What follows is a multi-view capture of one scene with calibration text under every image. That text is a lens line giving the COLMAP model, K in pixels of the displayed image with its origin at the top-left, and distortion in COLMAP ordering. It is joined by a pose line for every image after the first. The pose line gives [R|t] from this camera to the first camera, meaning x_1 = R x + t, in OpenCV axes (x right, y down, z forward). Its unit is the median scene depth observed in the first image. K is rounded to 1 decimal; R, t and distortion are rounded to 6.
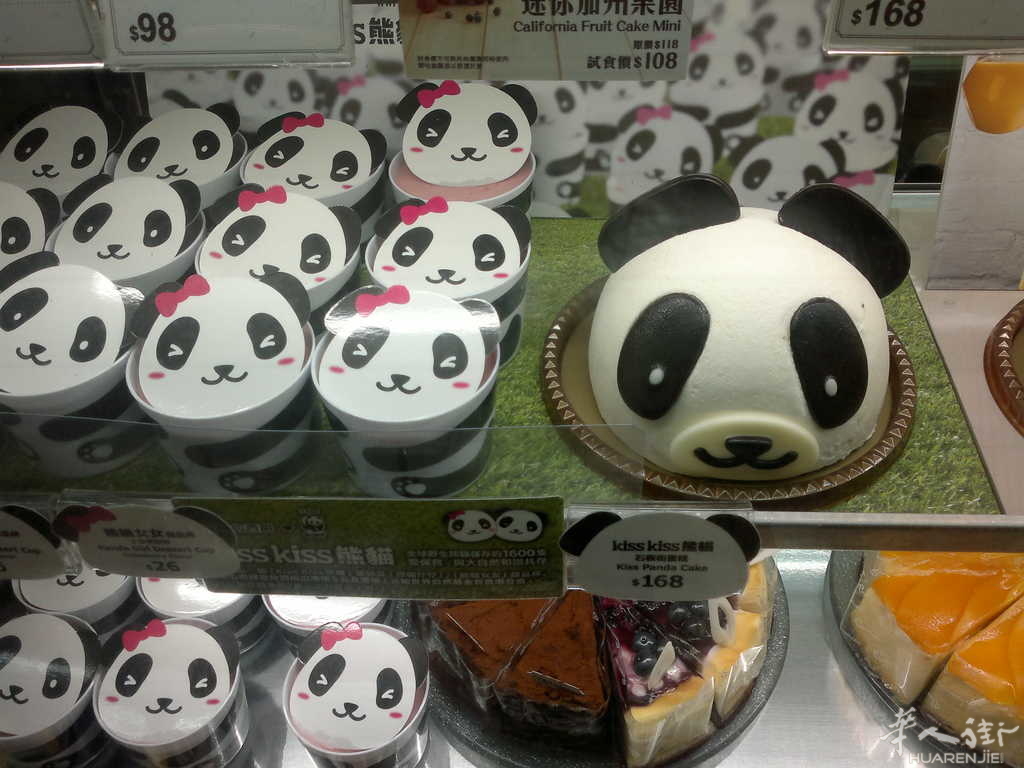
lens RADIAL K [[805.2, 0, 512.0], [0, 805.2, 384.0], [0, 0, 1]] dist [0.002242, -0.039227]
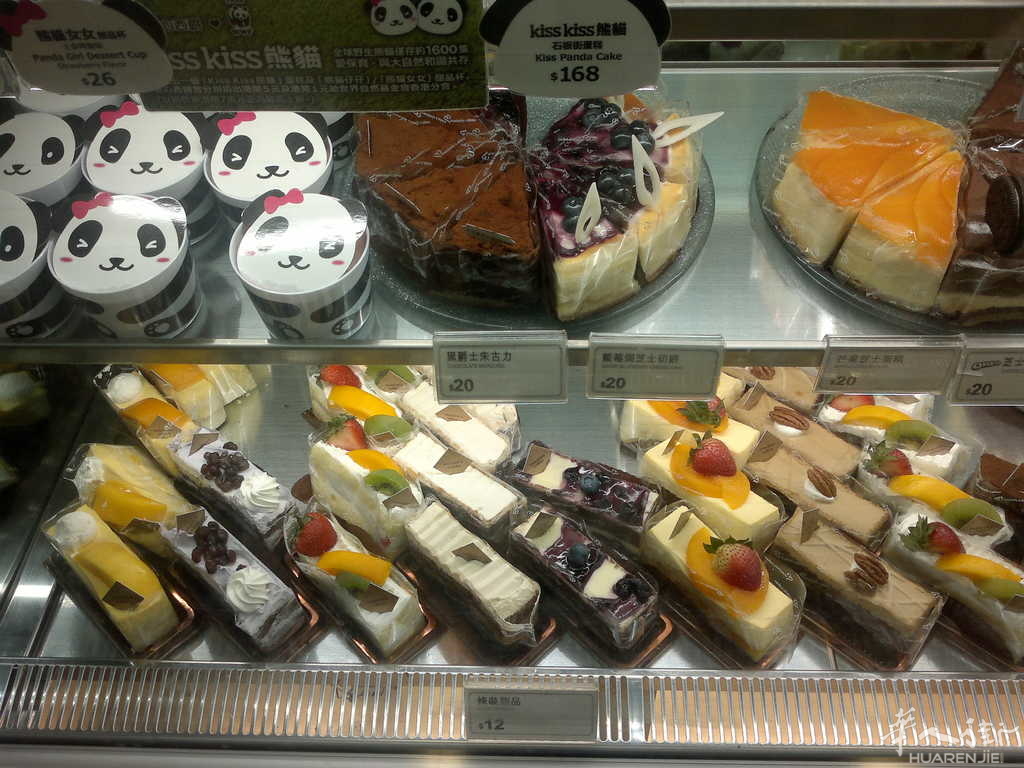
lens RADIAL K [[805.2, 0, 512.0], [0, 805.2, 384.0], [0, 0, 1]] dist [0.002242, -0.039227]
pose [[0.999527, -0.018389, 0.024666, 0.064479], [0.014193, 0.986916, 0.160608, 0.461395], [-0.027297, -0.160182, 0.986710, -0.091226]]
